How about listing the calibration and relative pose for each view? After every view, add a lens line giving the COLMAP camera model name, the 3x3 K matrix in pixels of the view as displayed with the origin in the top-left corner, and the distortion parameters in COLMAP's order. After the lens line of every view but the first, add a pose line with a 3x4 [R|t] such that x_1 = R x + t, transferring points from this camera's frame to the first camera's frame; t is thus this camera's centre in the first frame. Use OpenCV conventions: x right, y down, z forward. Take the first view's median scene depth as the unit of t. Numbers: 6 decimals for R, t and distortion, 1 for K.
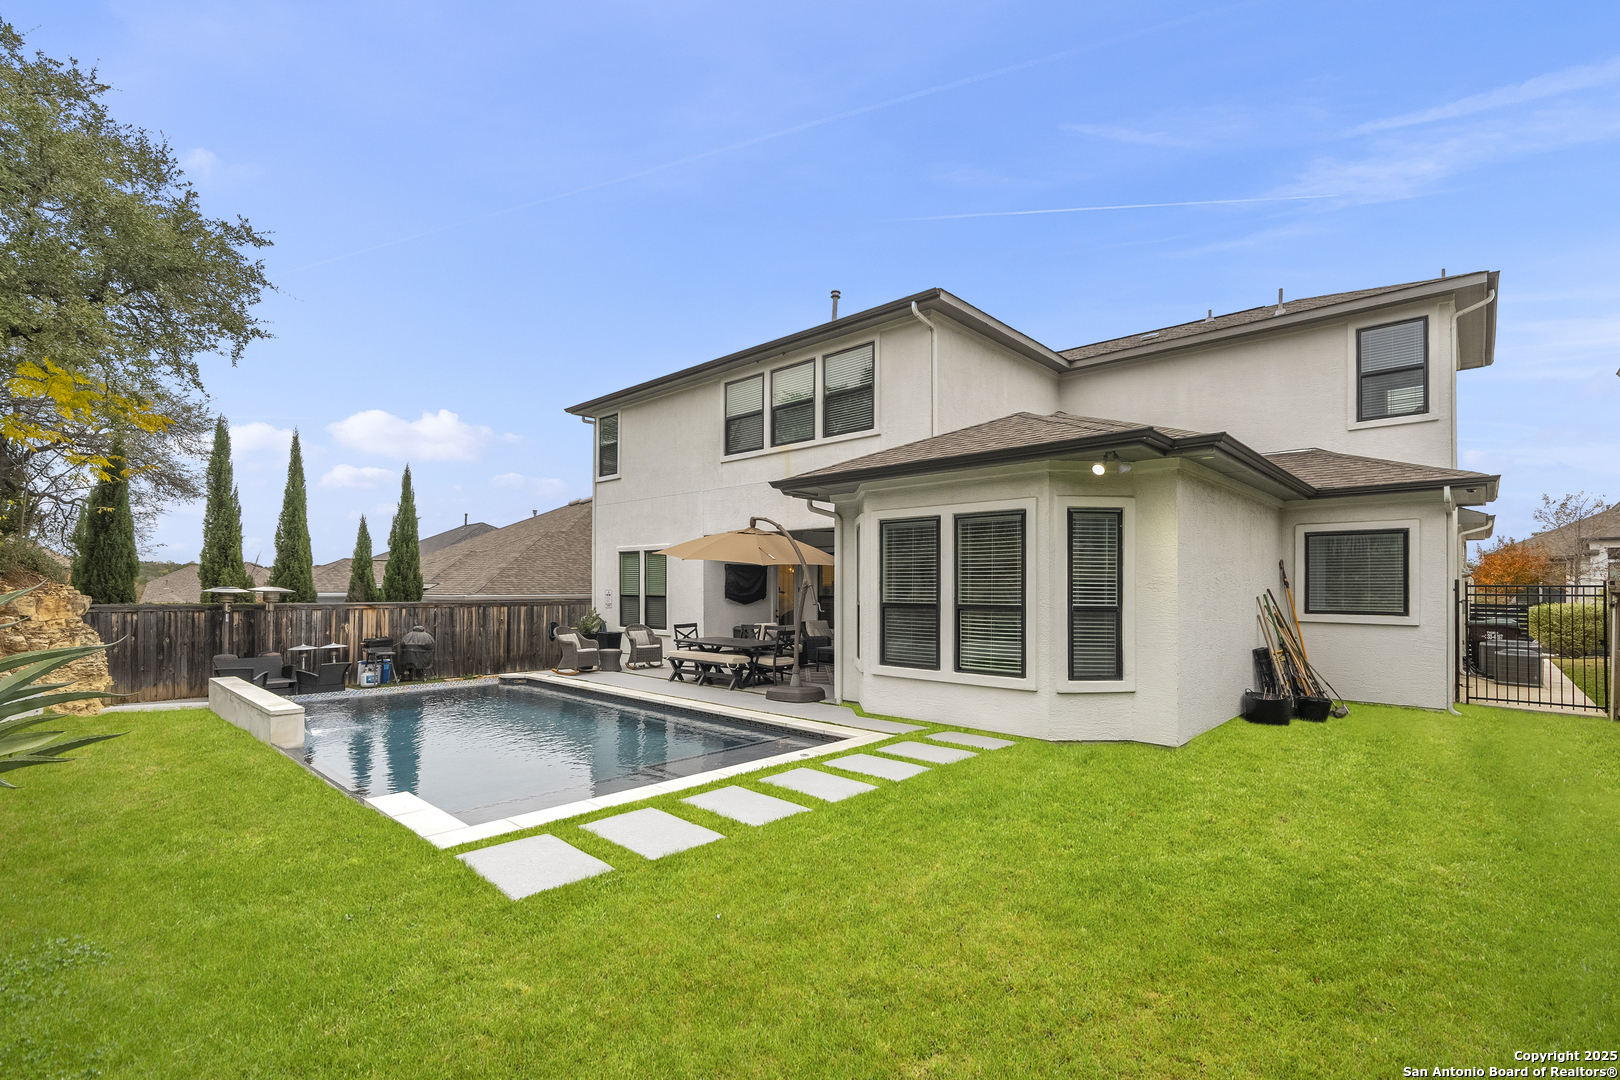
lens RADIAL K [[716.7, 0, 807.6], [0, 716.7, 595.4], [0, 0, 1]] dist [-0.006302, 0.000586]
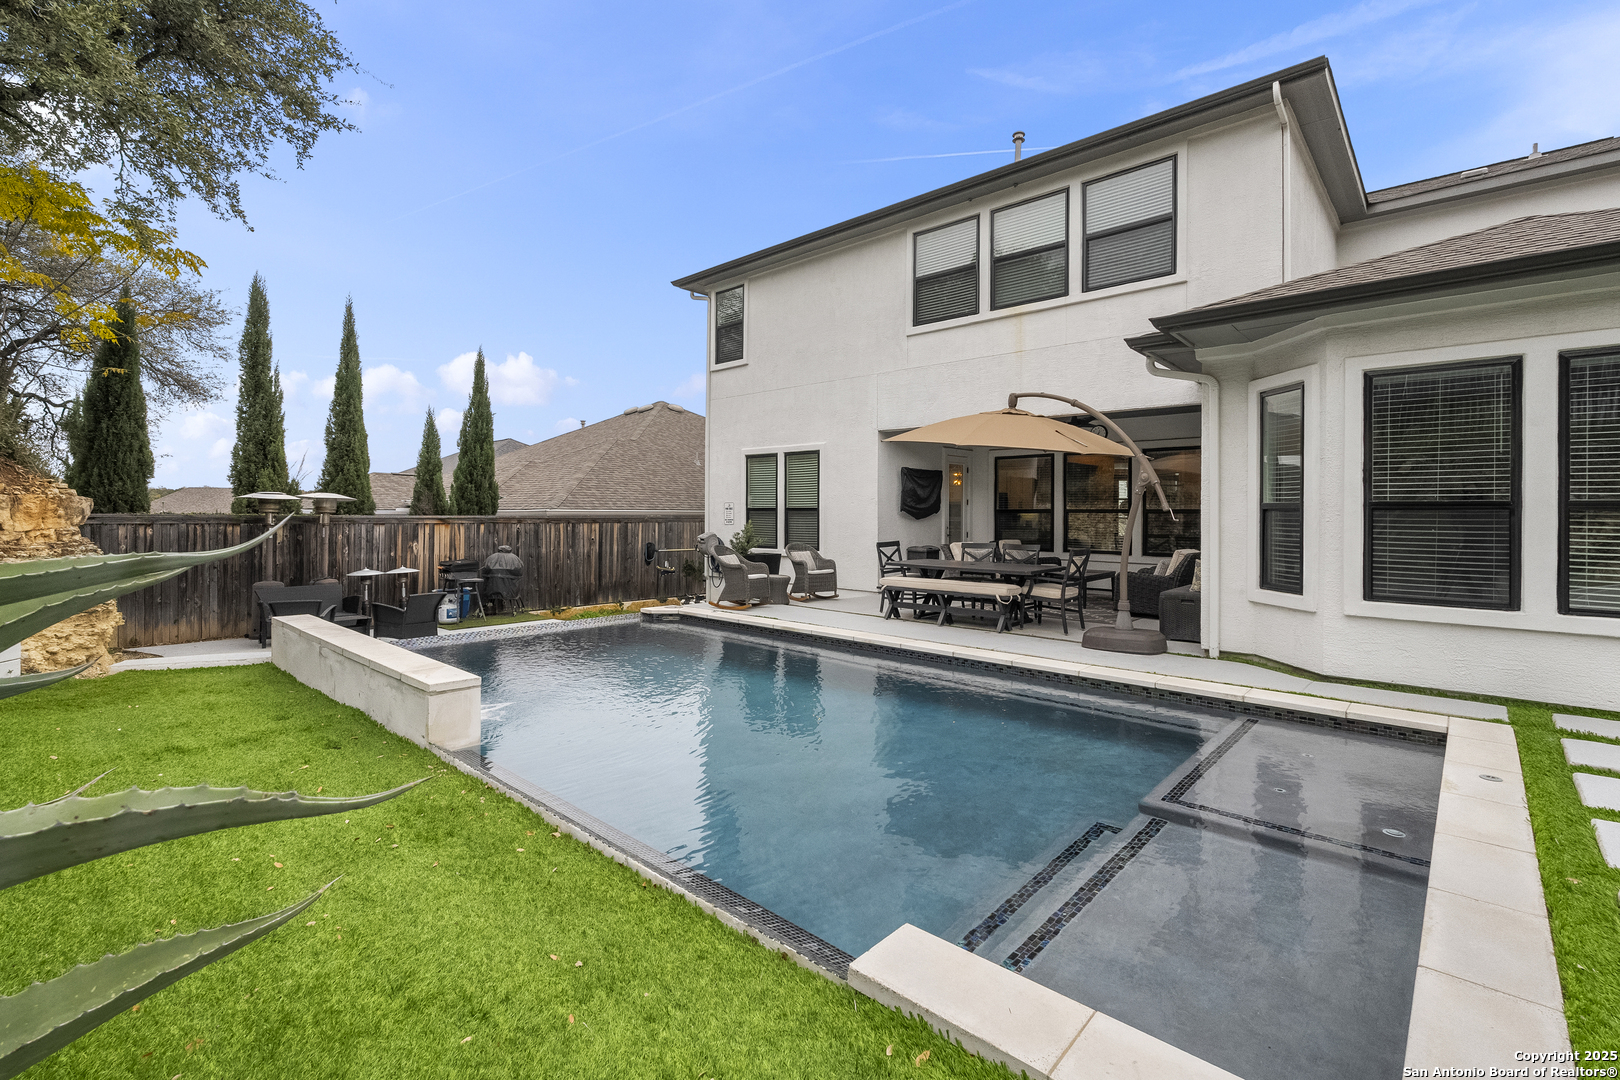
lens RADIAL K [[716.7, 0, 811.6], [0, 716.7, 524.2], [0, 0, 1]] dist [-0.006302, 0.000586]
pose [[0.999954, 0.002801, 0.009137, -0.234302], [-0.002829, 0.999992, 0.002989, 0.017601], [-0.009129, -0.003015, 0.999954, 0.225337]]
